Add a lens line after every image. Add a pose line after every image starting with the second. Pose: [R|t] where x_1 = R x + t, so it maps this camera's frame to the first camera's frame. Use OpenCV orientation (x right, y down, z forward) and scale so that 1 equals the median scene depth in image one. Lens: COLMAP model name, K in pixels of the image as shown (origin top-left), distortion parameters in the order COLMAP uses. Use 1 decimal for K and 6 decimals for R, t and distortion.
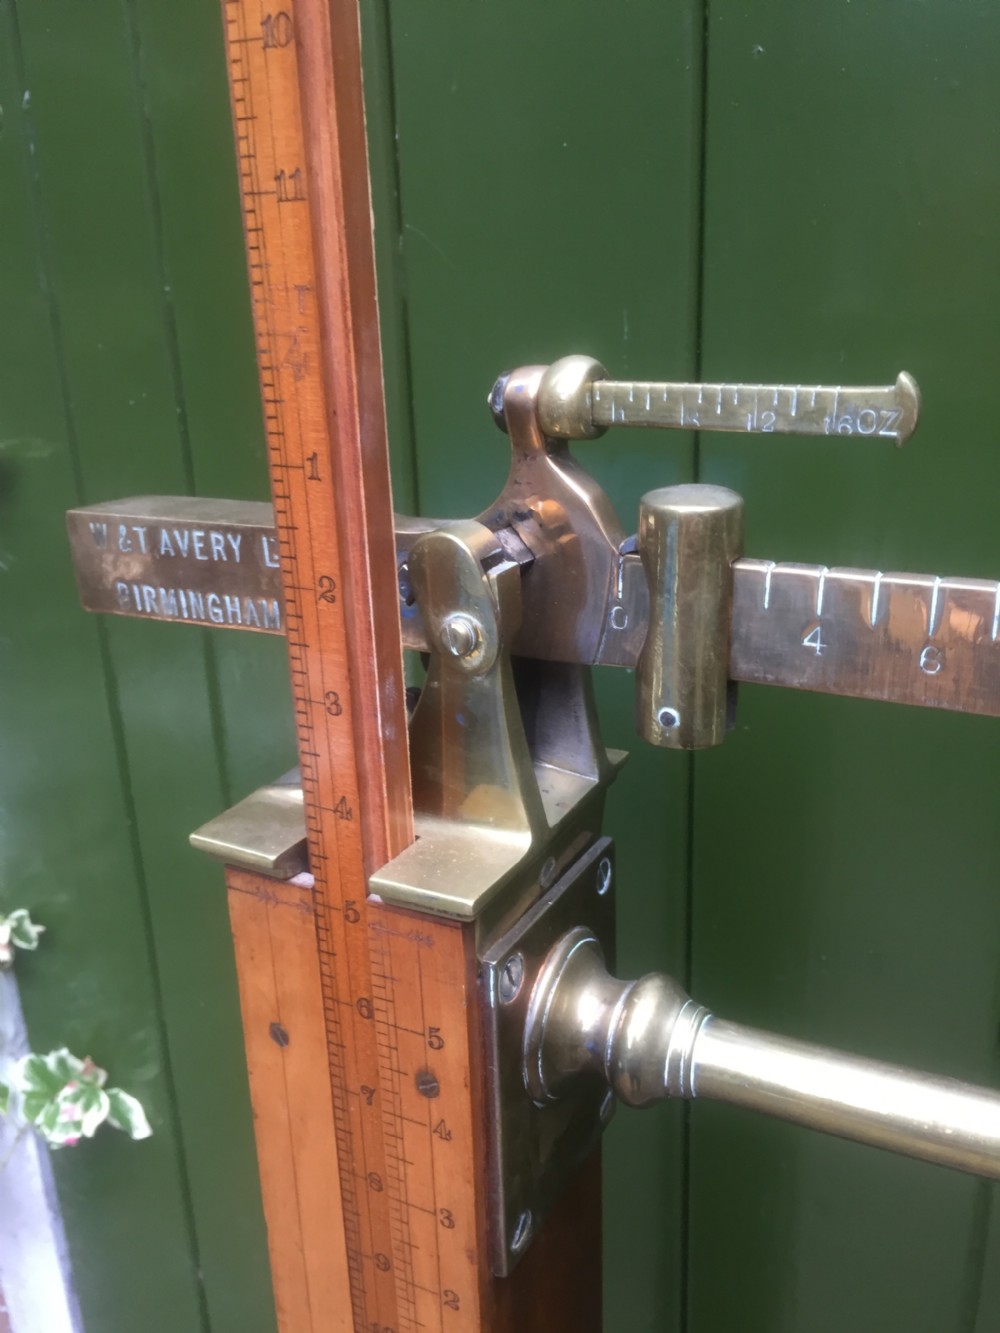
lens RADIAL K [[1149.9, 0, 504.1], [0, 1149.9, 670.8], [0, 0, 1]] dist [0.090173, -0.131506]
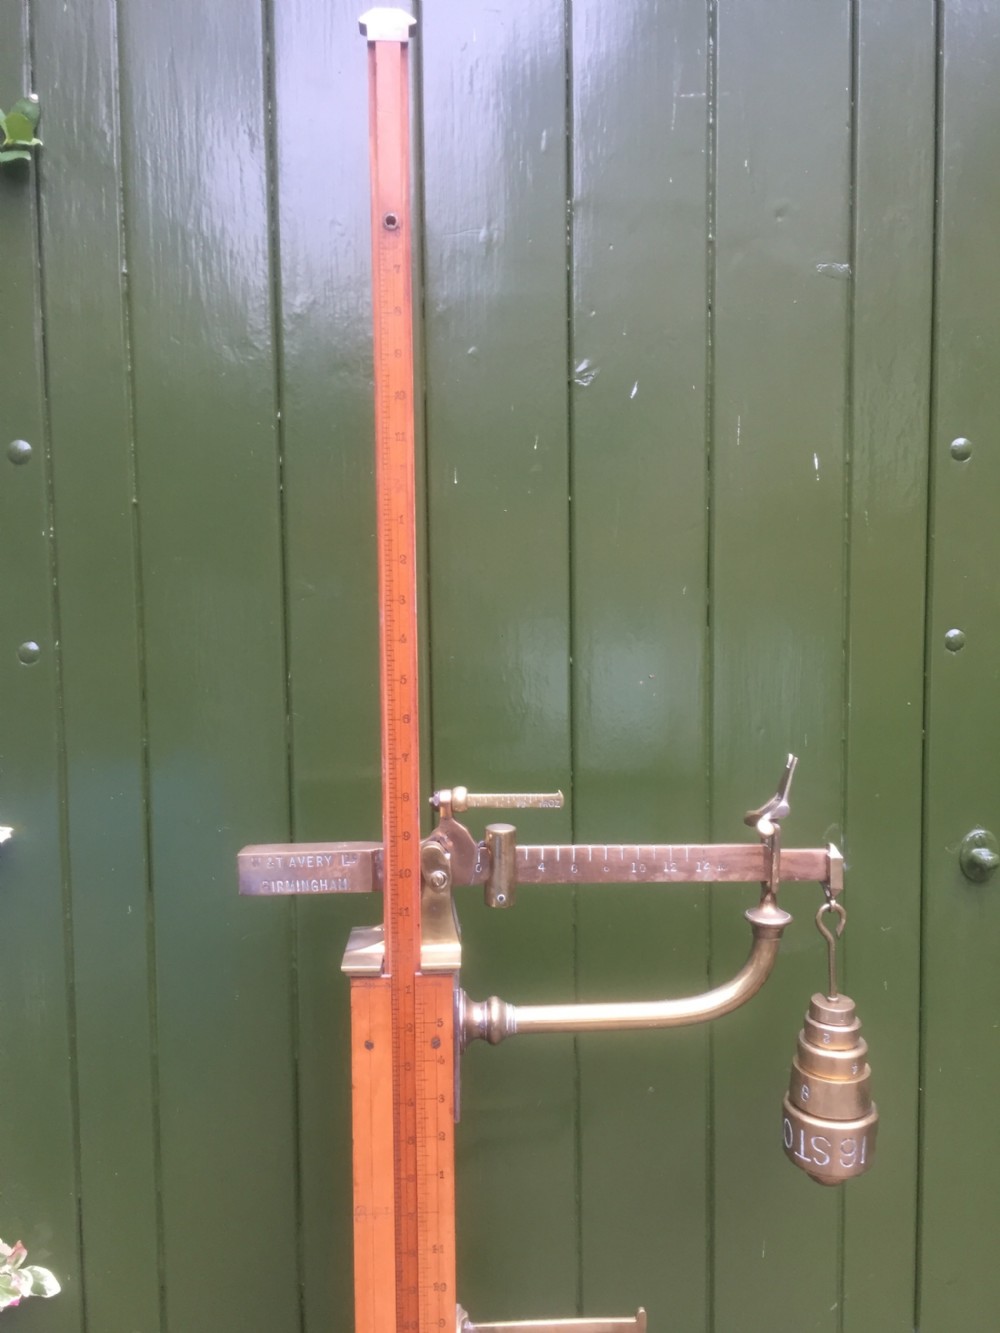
lens RADIAL K [[1010.4, 0, 506.8], [0, 1010.4, 681.1], [0, 0, 1]] dist [0.007271, -0.000024]
pose [[0.853779, -0.000658, 0.520635, -1.179266], [0.150172, 0.957809, -0.245054, 0.140259], [-0.498507, 0.287406, 0.817856, -1.326592]]
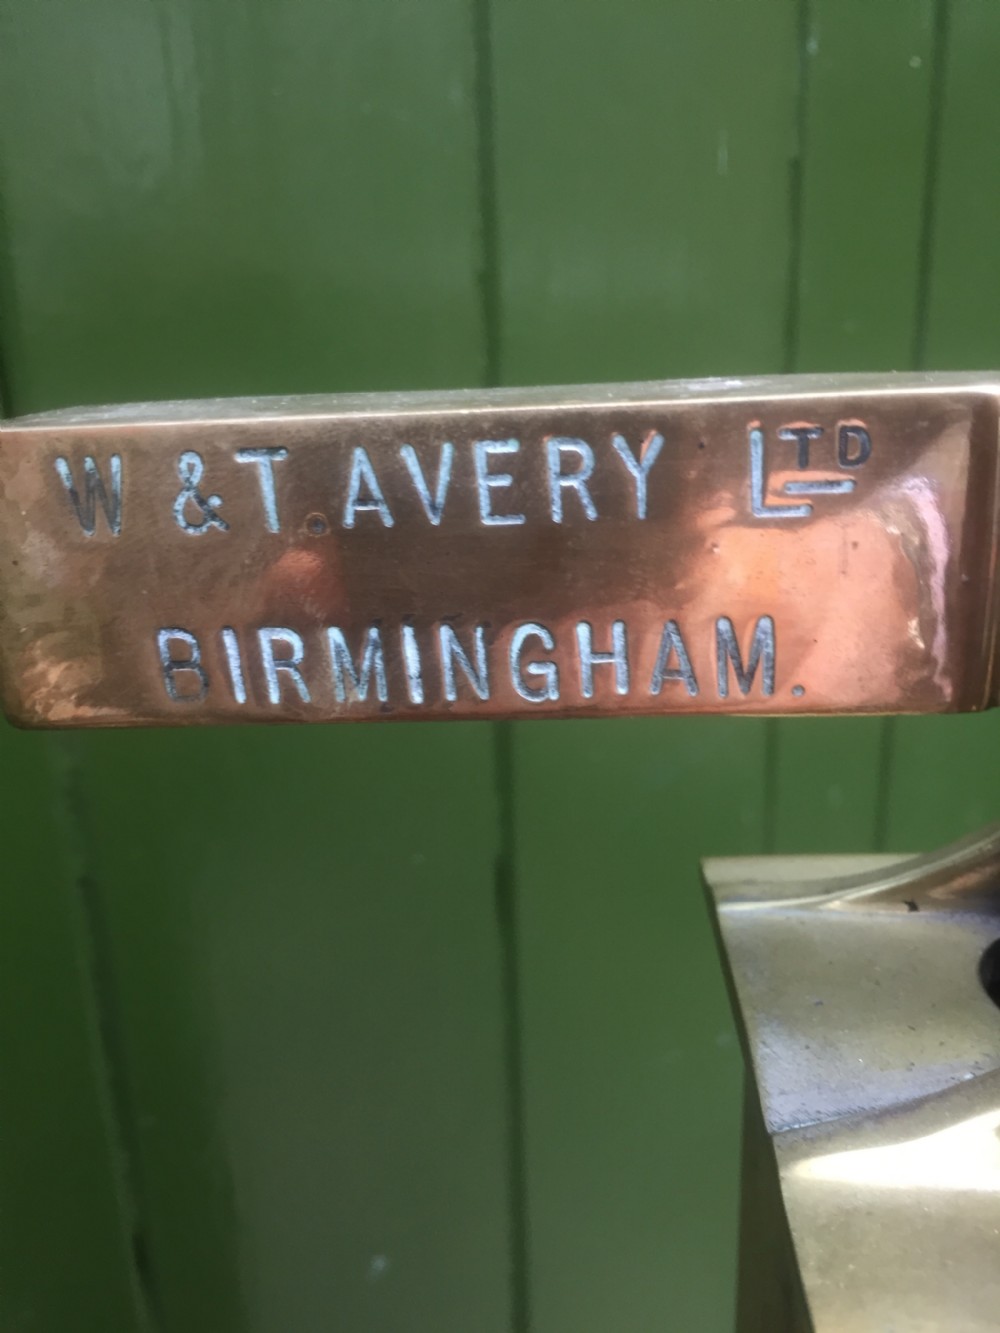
lens RADIAL K [[1145.8, 0, 503.7], [0, 1145.8, 668.2], [0, 0, 1]] dist [0.079042, -0.121329]
pose [[0.909829, -0.131196, 0.393700, -0.439352], [0.140029, 0.990127, 0.006344, -0.062917], [-0.390645, 0.049357, 0.919217, 0.764795]]
